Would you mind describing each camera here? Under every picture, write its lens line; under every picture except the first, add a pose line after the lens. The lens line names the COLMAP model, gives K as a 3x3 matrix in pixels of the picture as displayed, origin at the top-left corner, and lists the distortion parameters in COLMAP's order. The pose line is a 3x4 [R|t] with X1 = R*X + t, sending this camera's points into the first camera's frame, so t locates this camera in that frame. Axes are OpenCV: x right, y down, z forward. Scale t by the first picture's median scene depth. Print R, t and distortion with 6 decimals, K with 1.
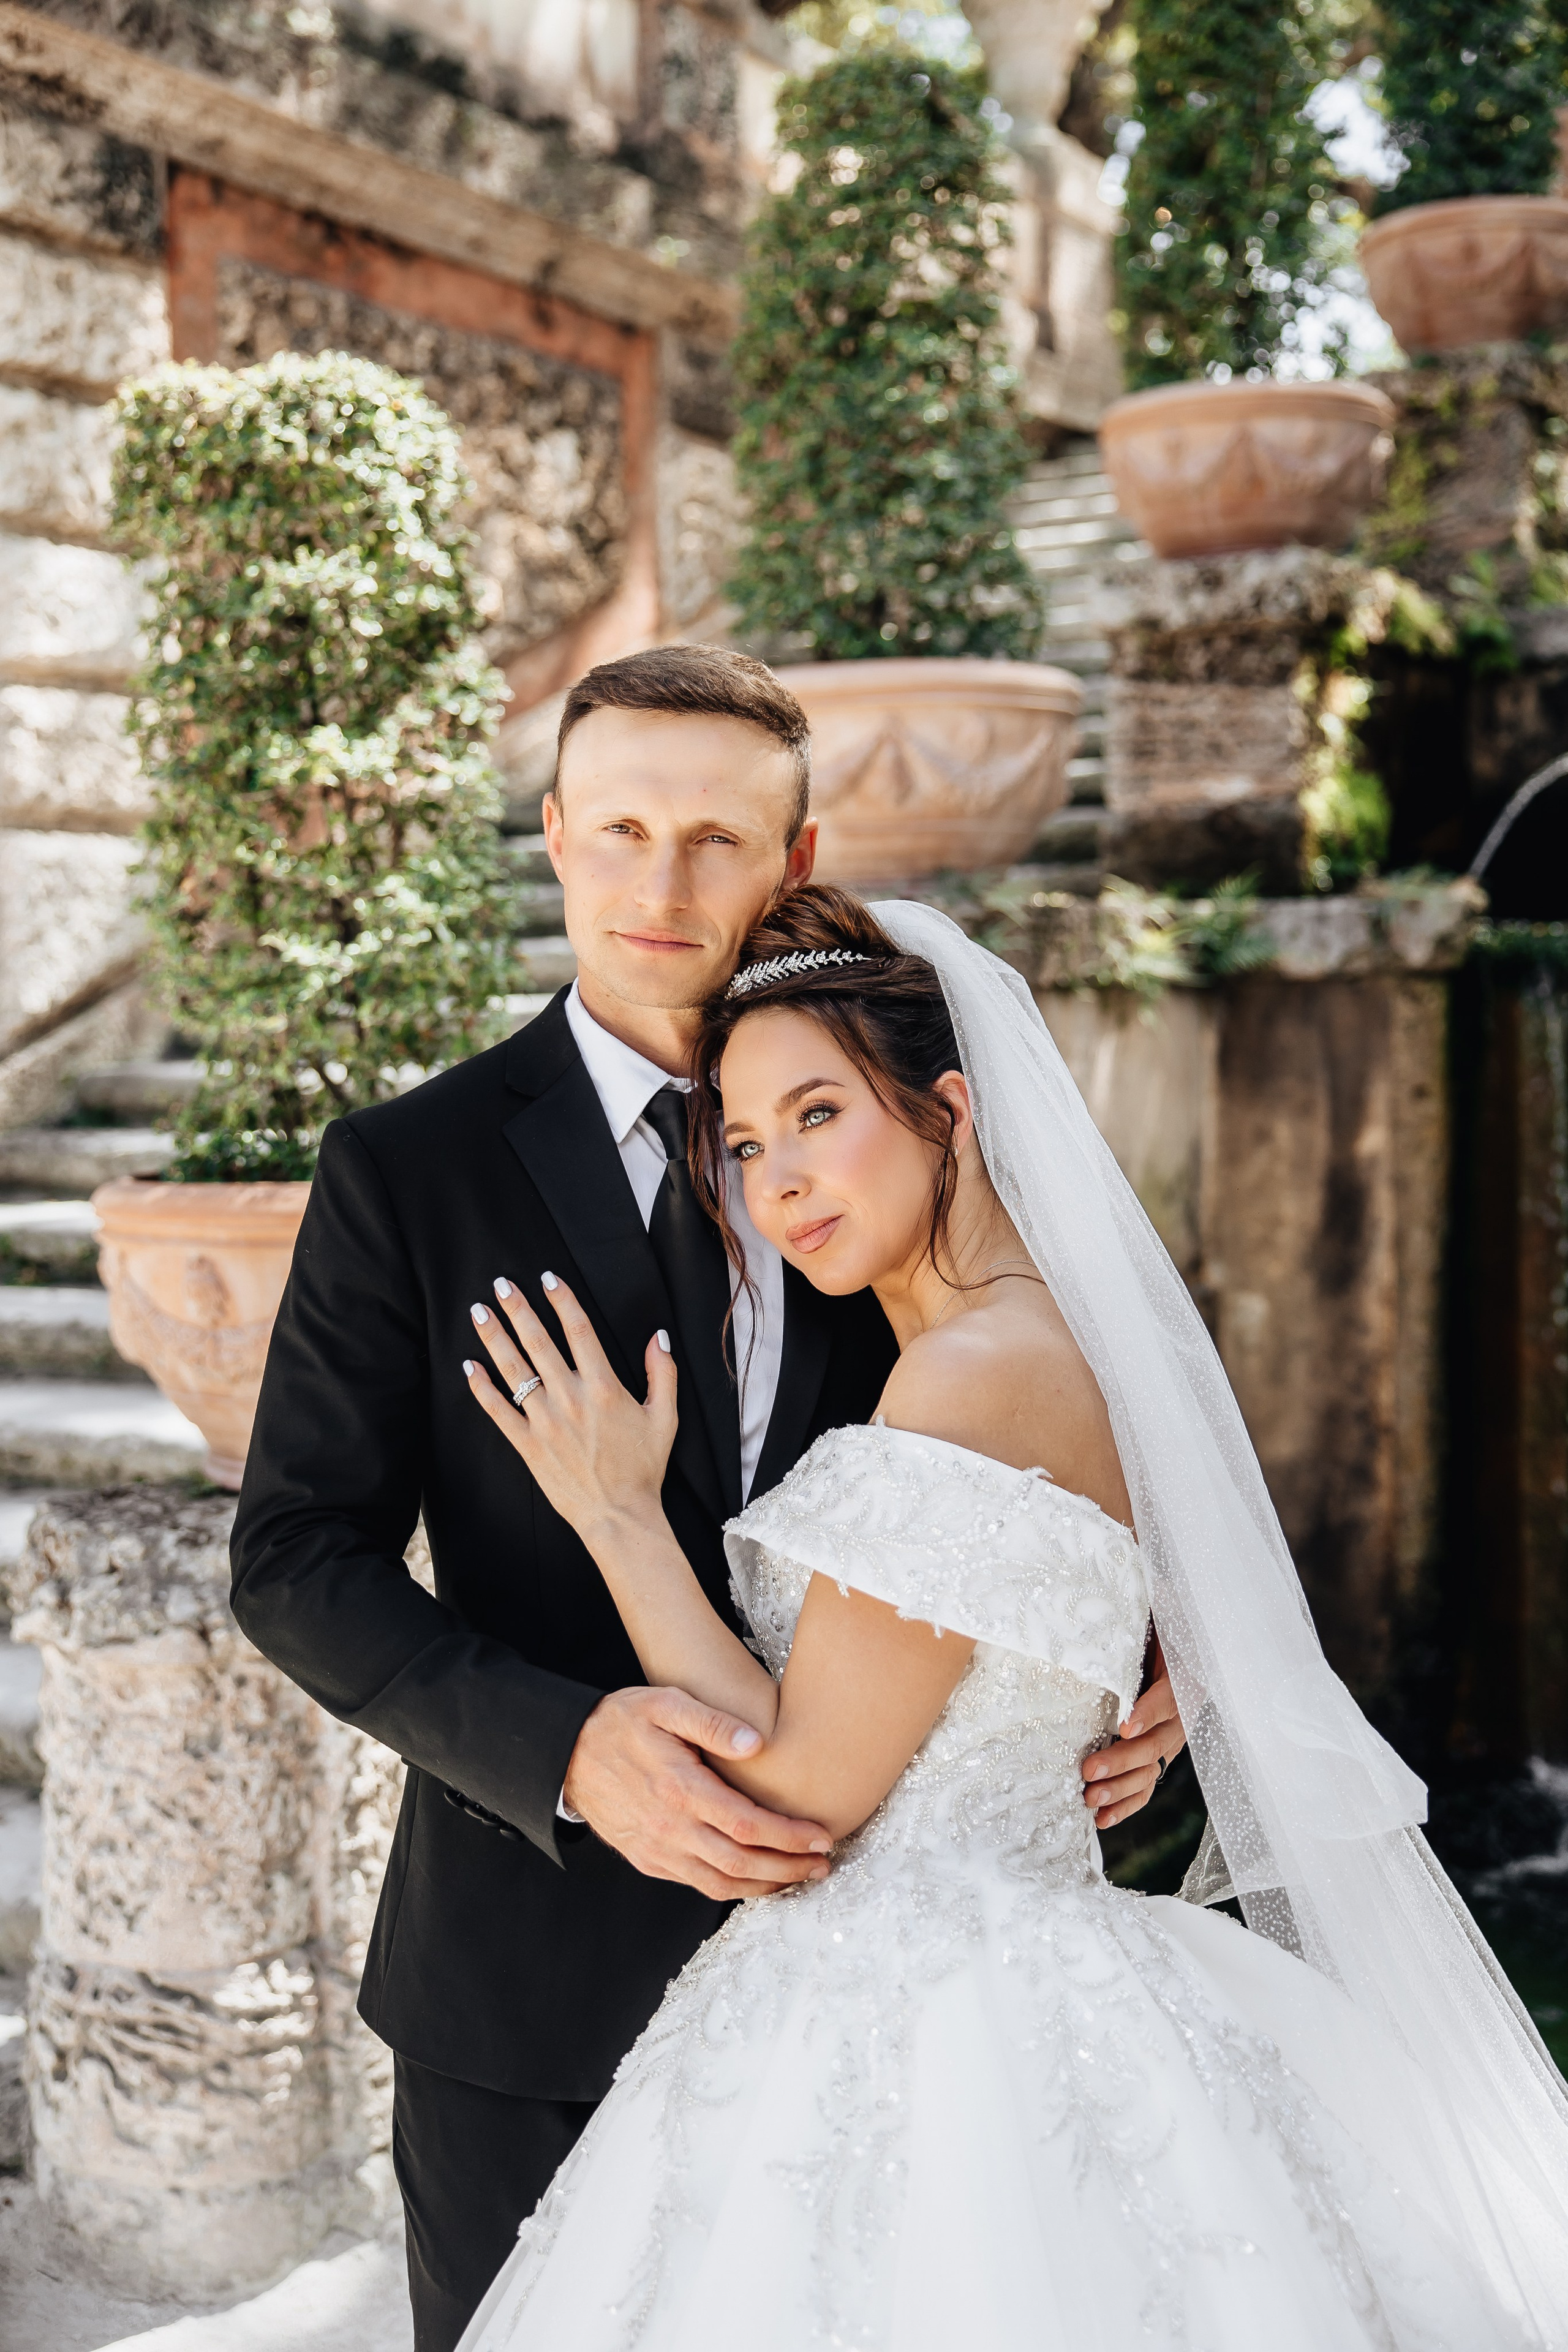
lens RADIAL K [[2756.4, 0, 784.0], [0, 2756.4, 1176.0], [0, 0, 1]] dist [0.011335, 0.009995]
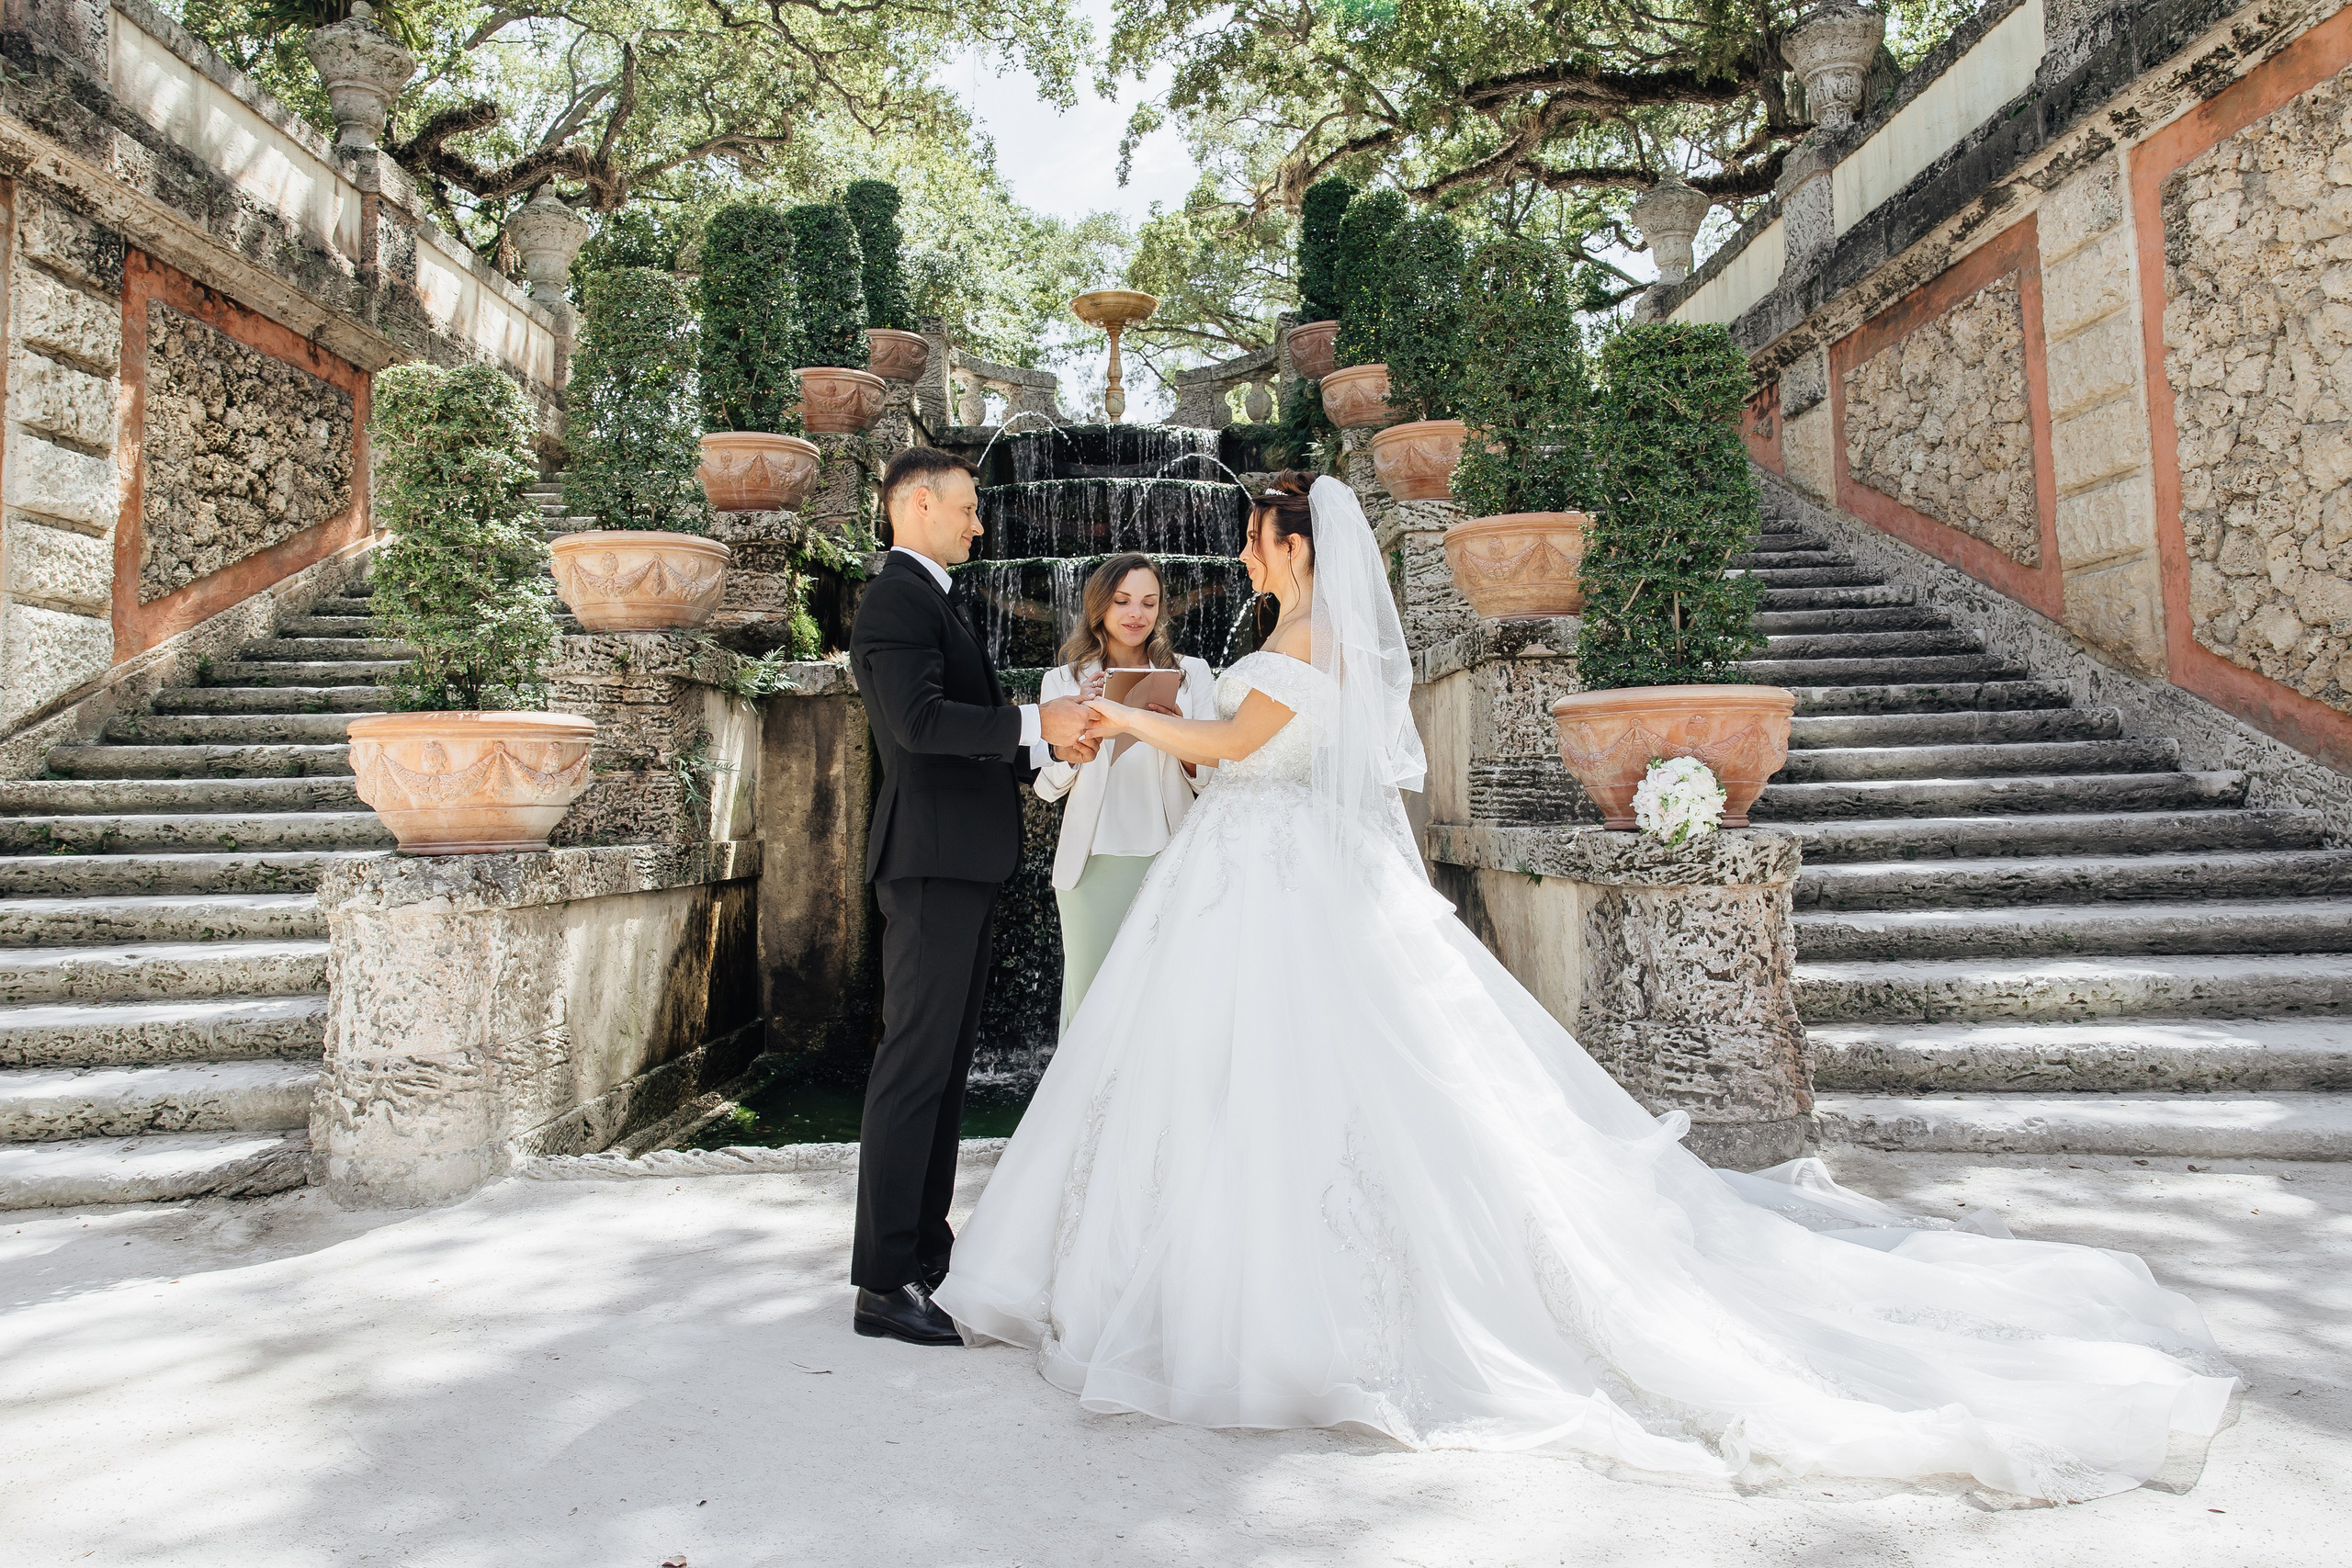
lens RADIAL K [[1710.4, 0, 1180.4], [0, 1710.4, 707.4], [0, 0, 1]] dist [0.003923, 0.001570]
pose [[0.860787, 0.038905, 0.507477, -0.226399], [0.034247, 0.990387, -0.134015, 0.119517], [-0.507812, 0.132738, 0.851180, -0.291201]]
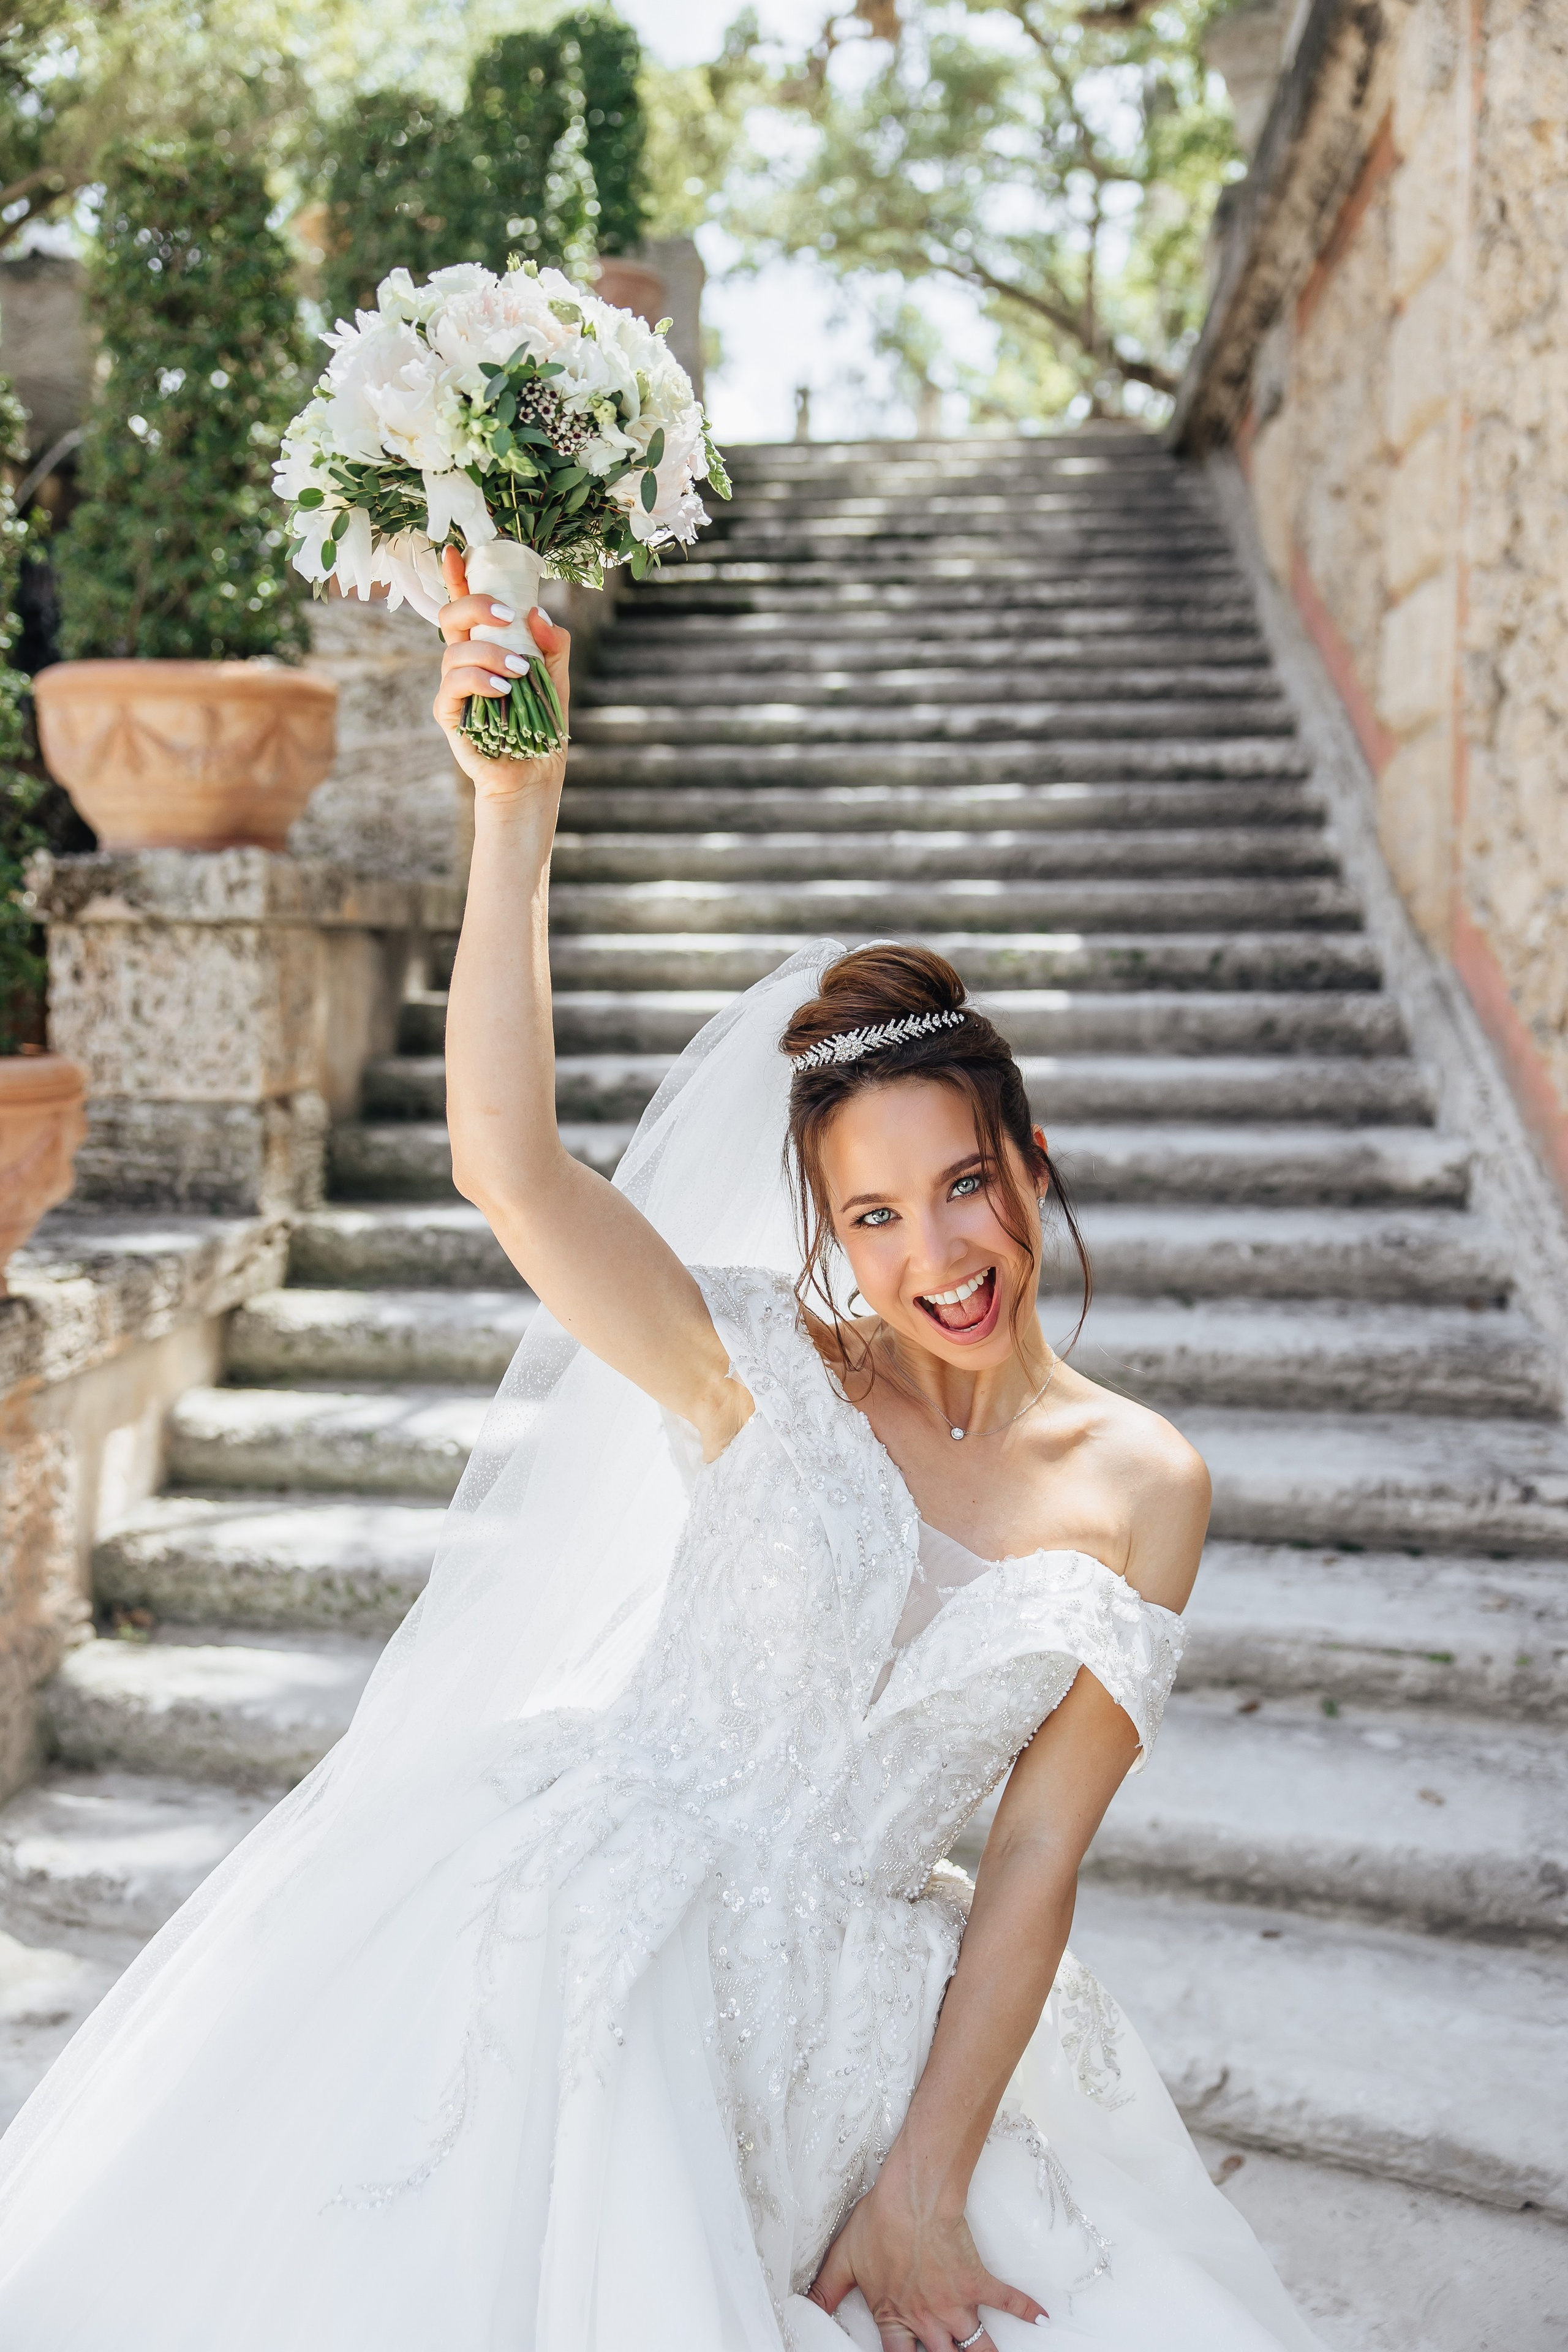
lens RADIAL K [[2397.2, 0, 779.4], [0, 2397.2, 1185.1], [0, 0, 1]] dist [0.041824, -0.018757]
pose [[0.922417, -0.010036, 0.386066, 0.378508], [0.001402, 0.999743, 0.022638, 0.029405], [-0.386194, -0.020340, 0.922193, -0.383223]]
